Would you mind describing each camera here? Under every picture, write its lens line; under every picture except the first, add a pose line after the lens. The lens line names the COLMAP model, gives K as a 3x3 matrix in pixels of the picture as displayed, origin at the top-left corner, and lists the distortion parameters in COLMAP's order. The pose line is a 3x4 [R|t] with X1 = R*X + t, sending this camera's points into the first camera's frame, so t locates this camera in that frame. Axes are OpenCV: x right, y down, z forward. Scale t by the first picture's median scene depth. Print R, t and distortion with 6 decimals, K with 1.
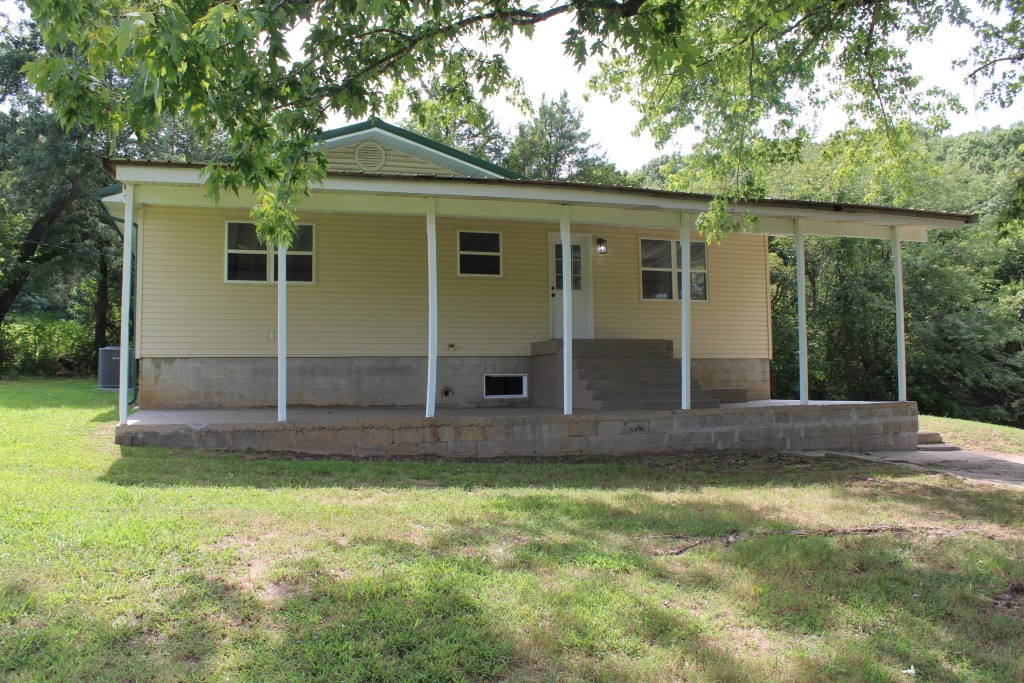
lens RADIAL K [[858.3, 0, 512.0], [0, 858.3, 341.5], [0, 0, 1]] dist [-0.162336, 0.157167]
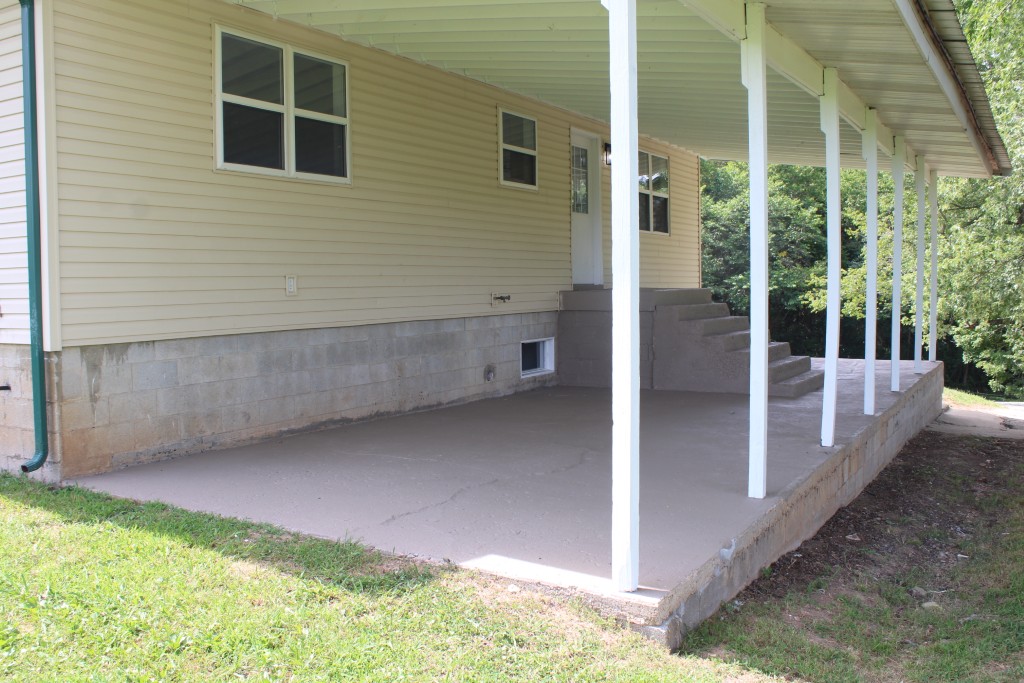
lens RADIAL K [[921.2, 0, 512.0], [0, 921.2, 341.5], [0, 0, 1]] dist [-0.128217, 0.002369]
pose [[0.762084, -0.040072, 0.646236, -0.547663], [-0.021680, 0.995944, 0.087323, -0.024202], [-0.647115, -0.080558, 0.758125, 0.547352]]
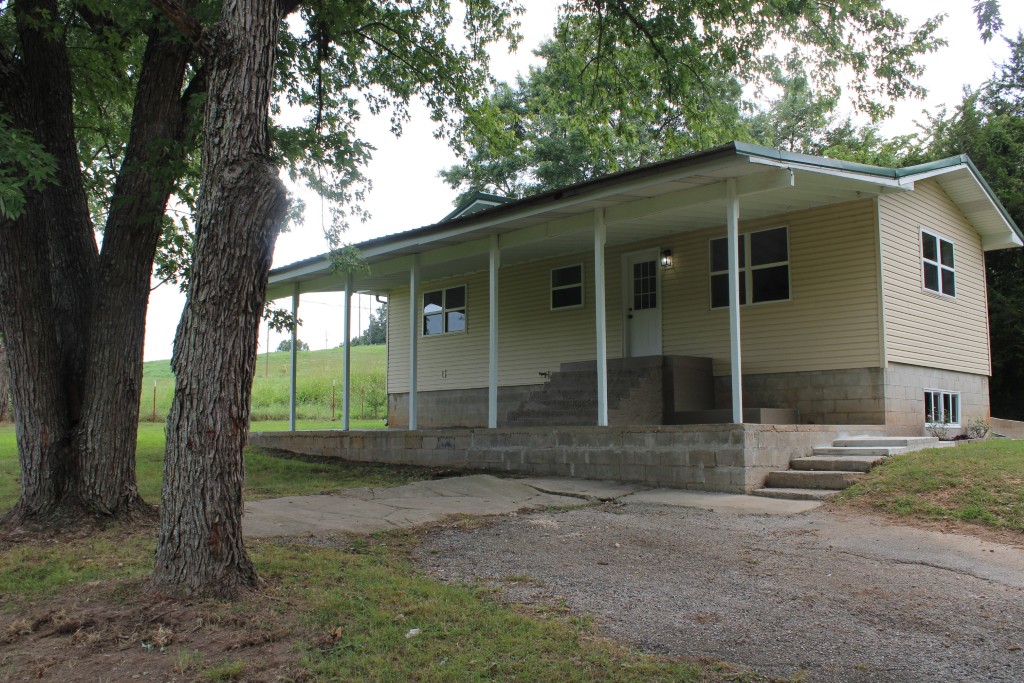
lens RADIAL K [[921.2, 0, 512.0], [0, 921.2, 341.5], [0, 0, 1]] dist [-0.128217, 0.002369]
pose [[0.423502, -0.081081, -0.902259, 1.104426], [0.041516, 0.996677, -0.070079, 0.049739], [0.904943, -0.007780, 0.425461, 0.506920]]
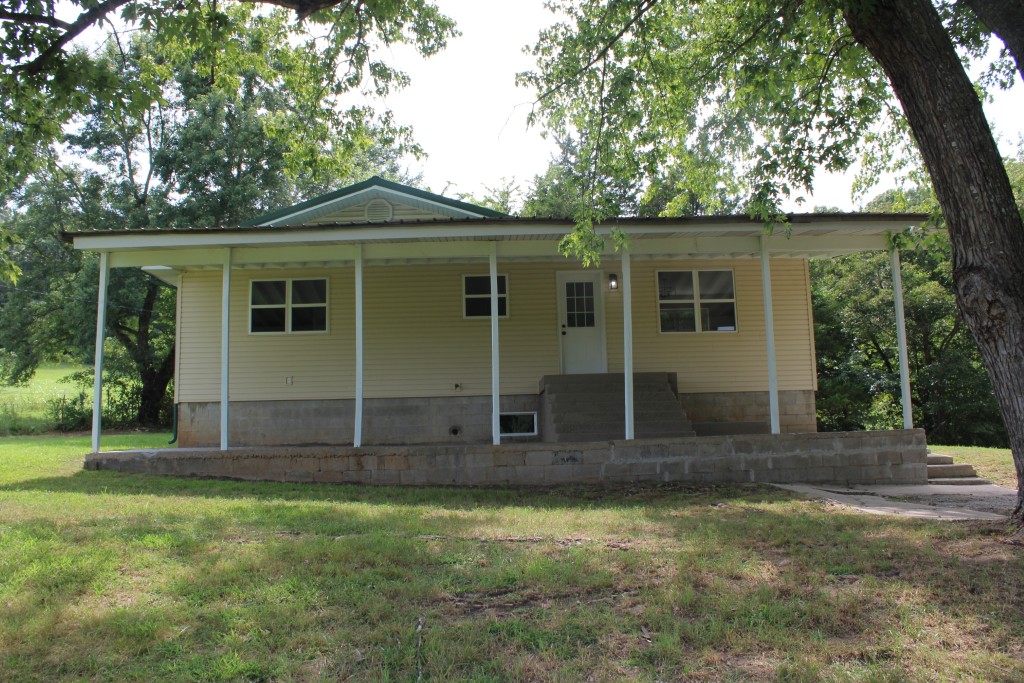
lens RADIAL K [[858.3, 0, 512.0], [0, 858.3, 341.5], [0, 0, 1]] dist [-0.162336, 0.157167]
pose [[0.955865, -0.048248, -0.289817, 0.331026], [0.028046, 0.996903, -0.073463, 0.032967], [0.292464, 0.062093, 0.954258, 0.025953]]
